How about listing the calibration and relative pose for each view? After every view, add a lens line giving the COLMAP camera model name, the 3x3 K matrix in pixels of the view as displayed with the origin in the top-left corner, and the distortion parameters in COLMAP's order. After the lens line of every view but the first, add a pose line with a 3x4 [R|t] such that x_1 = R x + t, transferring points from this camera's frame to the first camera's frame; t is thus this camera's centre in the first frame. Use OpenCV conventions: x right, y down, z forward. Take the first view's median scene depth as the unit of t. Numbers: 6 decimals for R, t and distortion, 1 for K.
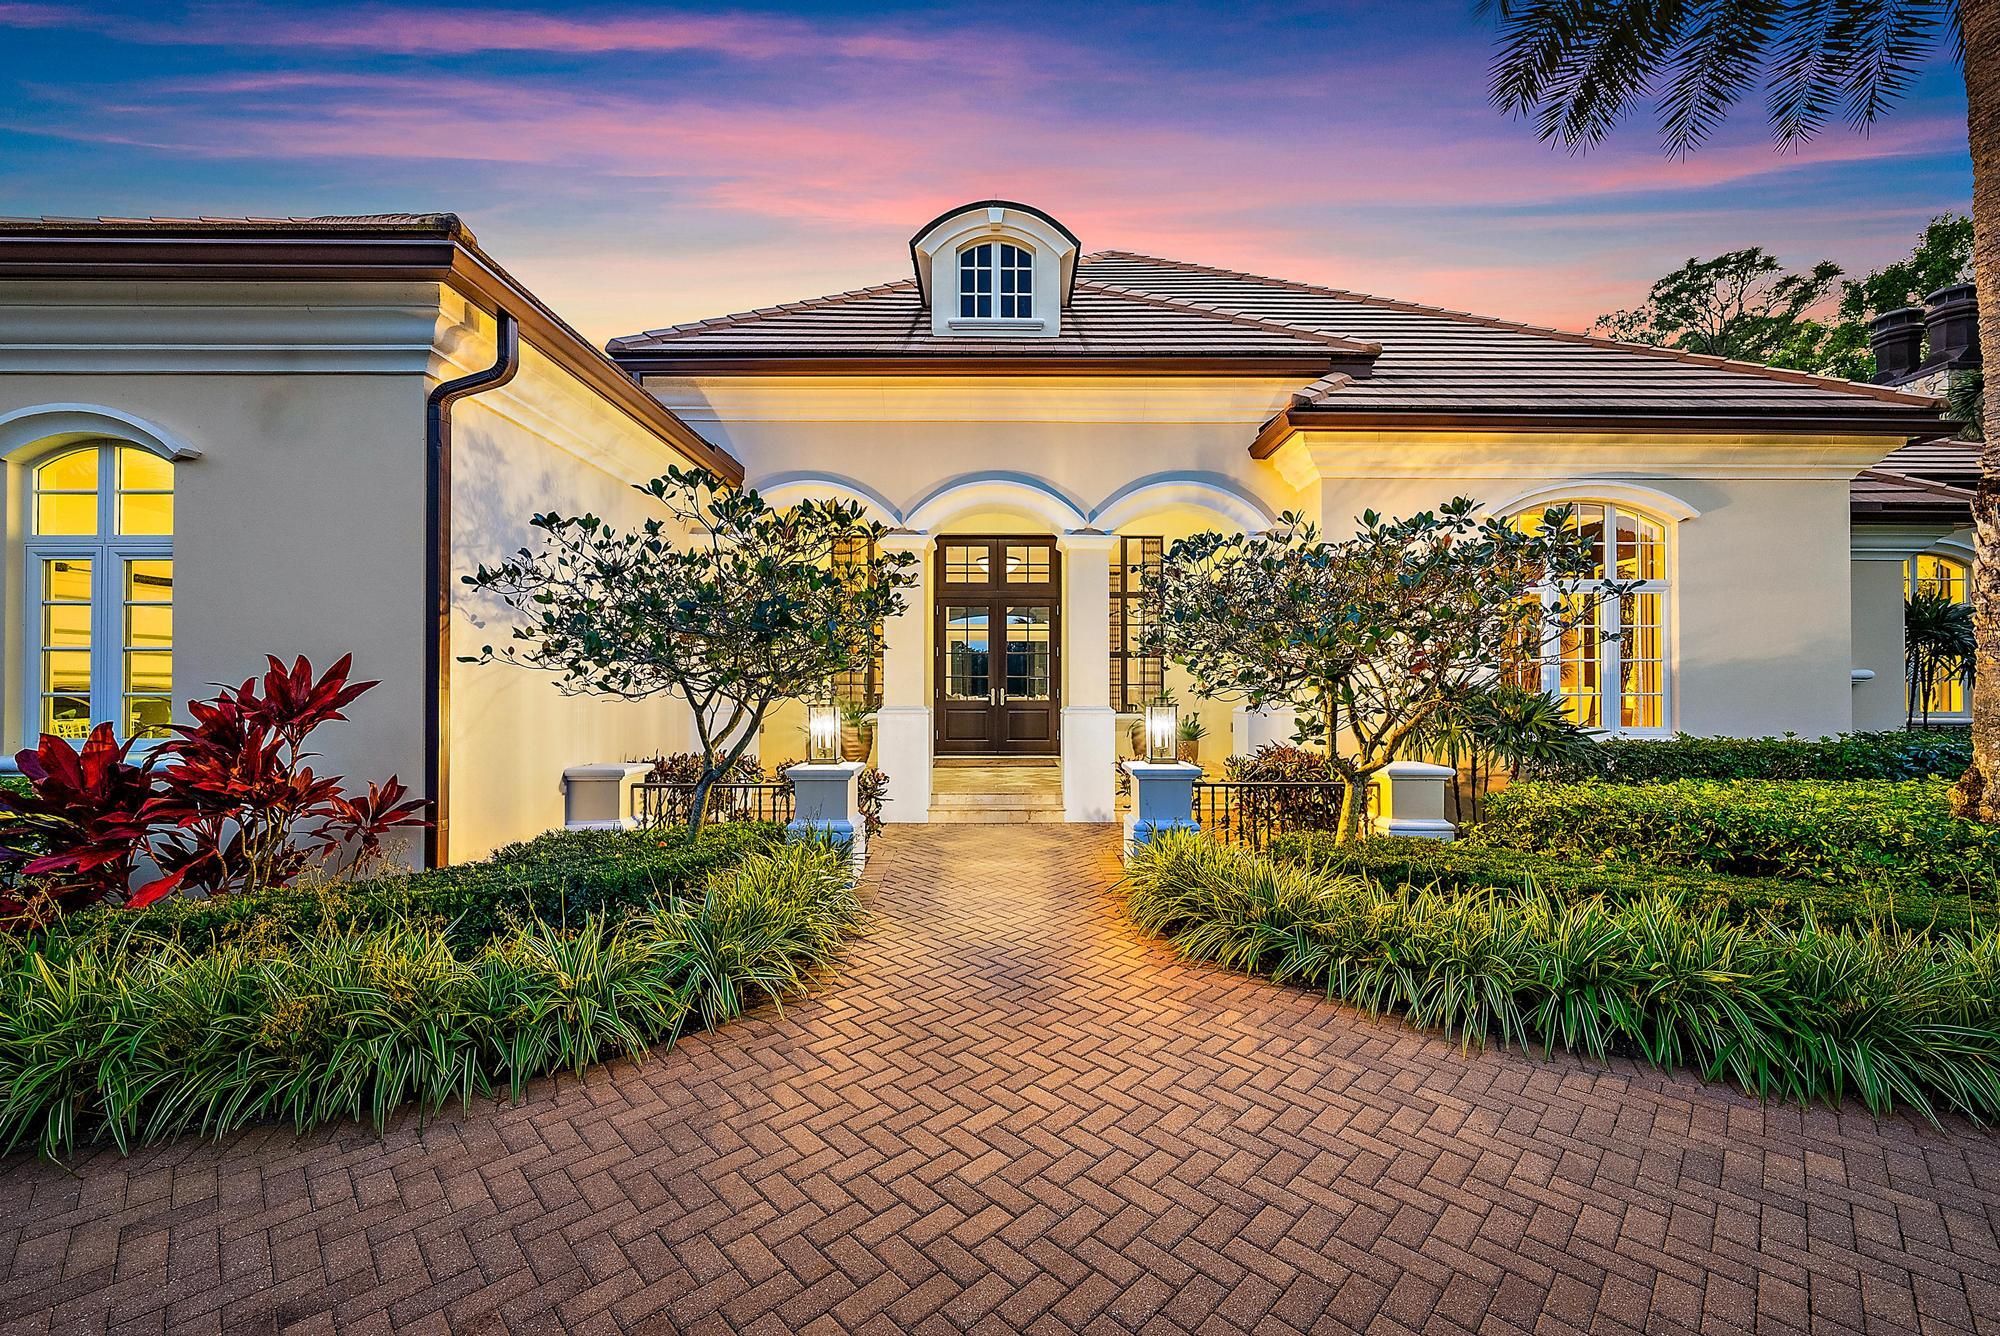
lens RADIAL K [[797.5, 0, 1030.1], [0, 797.5, 668.7], [0, 0, 1]] dist [-0.000237, 0.000029]
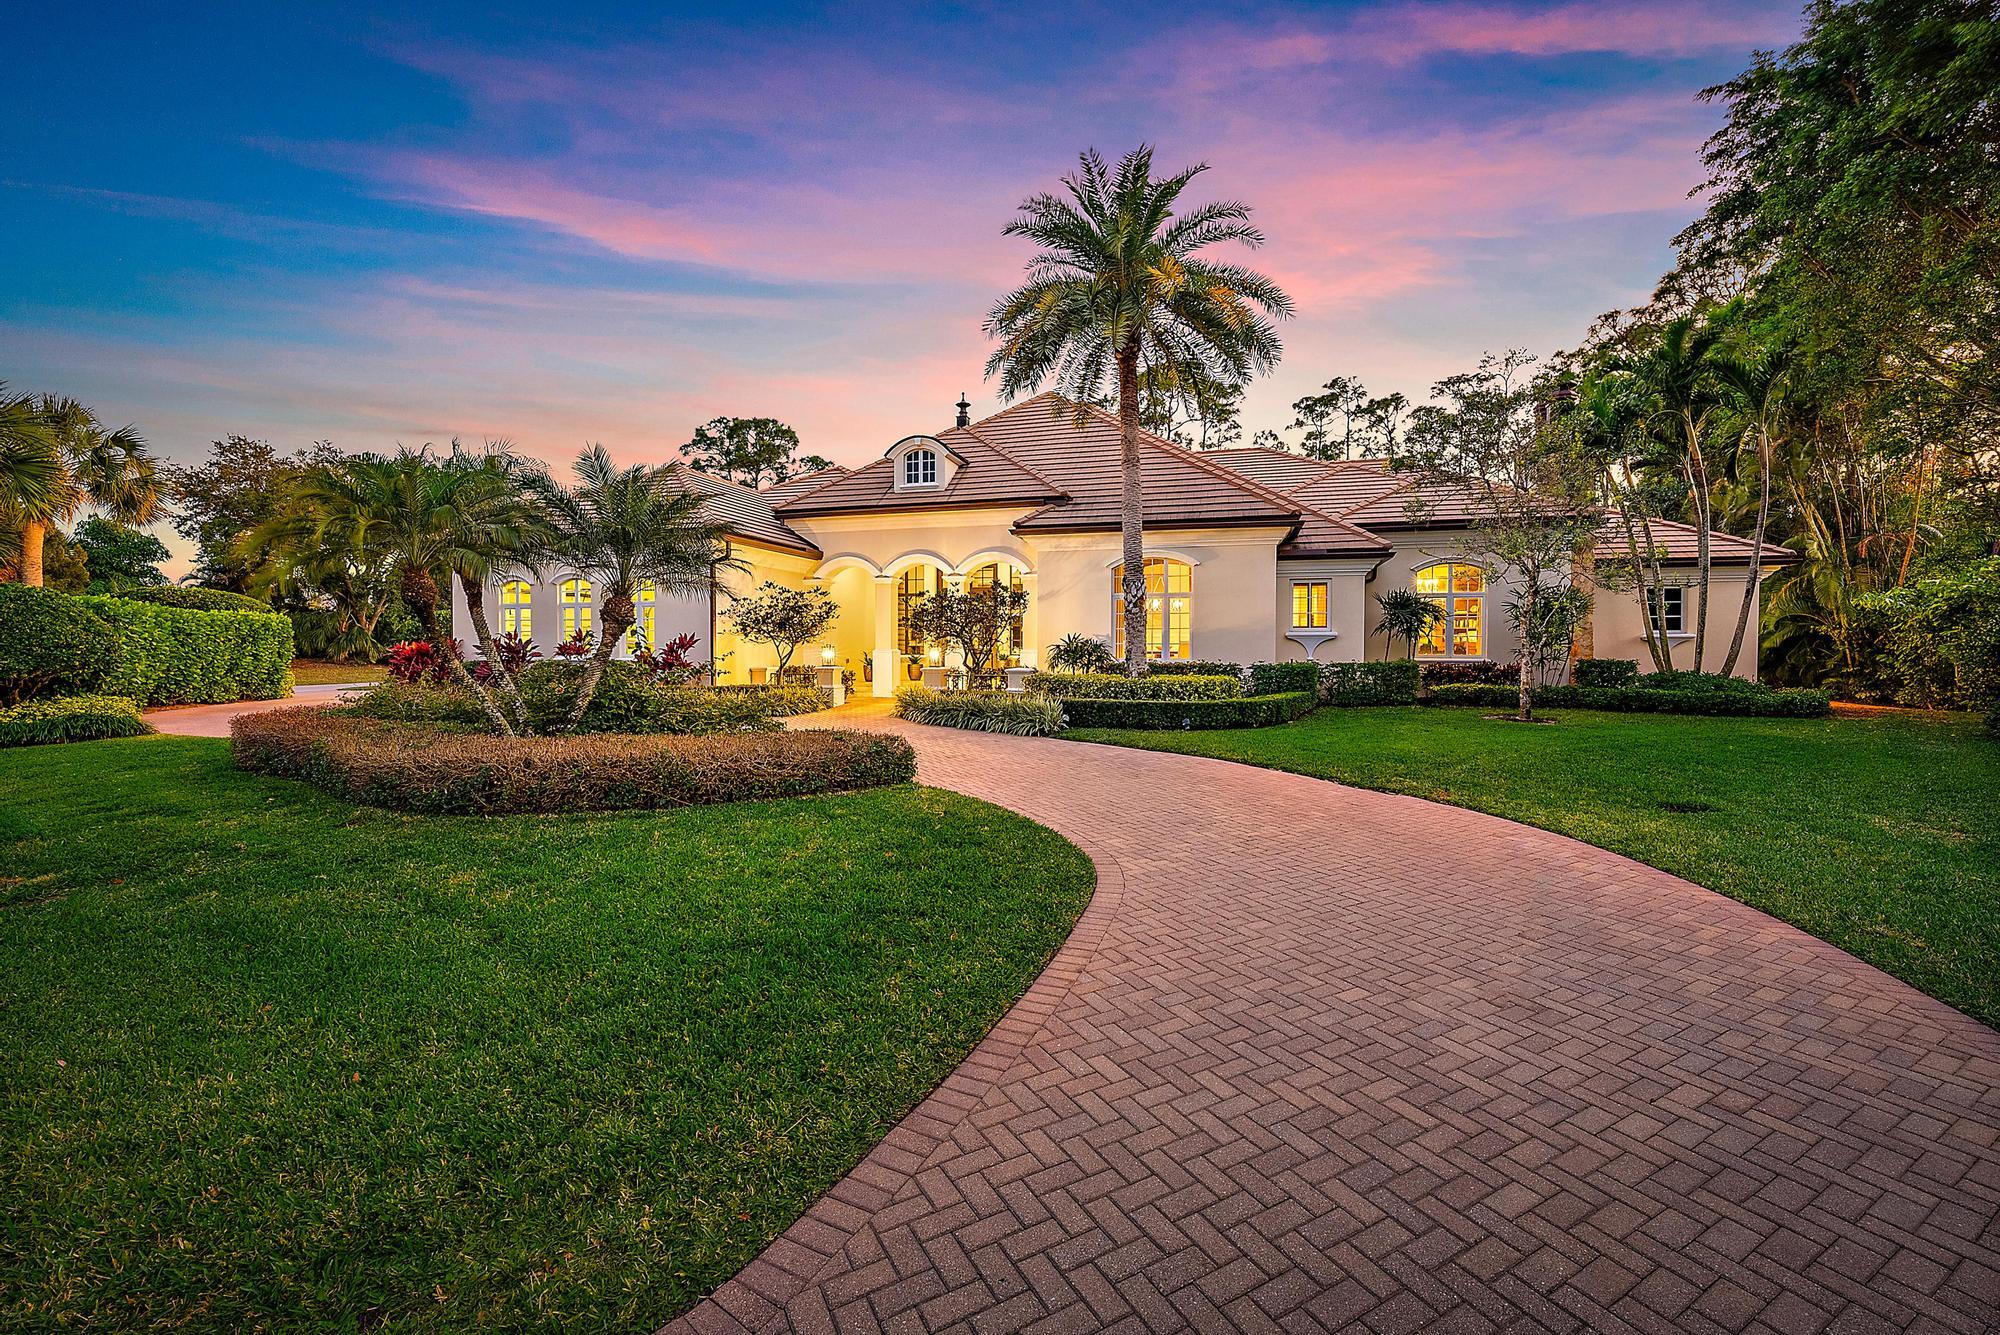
lens RADIAL K [[794.3, 0, 1005.6], [0, 794.3, 659.2], [0, 0, 1]] dist [0.000003, 0.000100]
pose [[0.956154, 0.007390, -0.292772, 0.865956], [0.000538, 0.999636, 0.026989, 0.007116], [0.292865, -0.025963, 0.955801, -1.131975]]
